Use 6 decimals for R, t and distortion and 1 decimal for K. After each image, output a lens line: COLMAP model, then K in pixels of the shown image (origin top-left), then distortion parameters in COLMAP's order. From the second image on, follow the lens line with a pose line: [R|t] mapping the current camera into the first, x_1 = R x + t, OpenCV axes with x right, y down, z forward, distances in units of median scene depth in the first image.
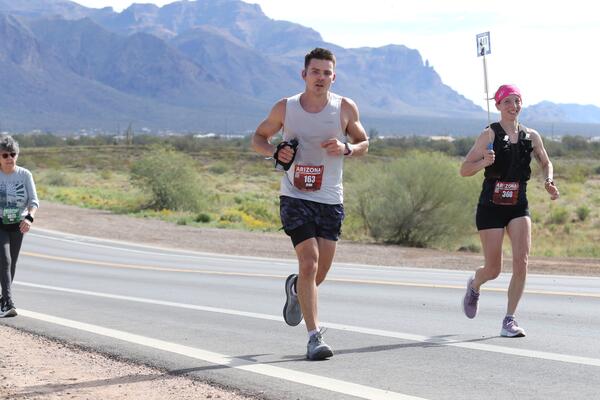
lens RADIAL K [[3277.9, 0, 300.0], [0, 3277.9, 200.0], [0, 0, 1]] dist [0.068650, -7.320092]
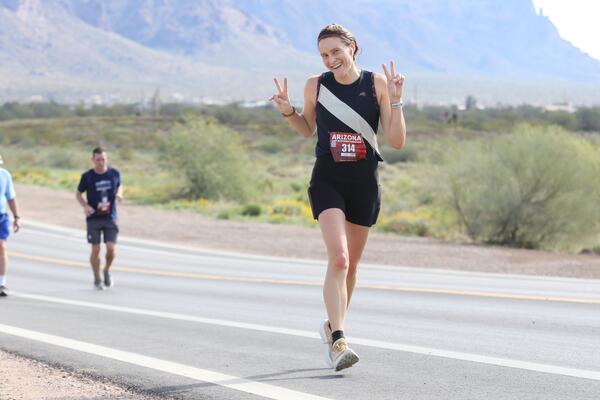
lens RADIAL K [[3651.0, 0, 300.0], [0, 3651.0, 200.0], [0, 0, 1]] dist [0.640903, -14.853103]
pose [[0.999989, 0.002479, -0.003923, -0.014517], [-0.002472, 0.999995, 0.001700, 0.001523], [0.003928, -0.001691, 0.999991, 0.134481]]
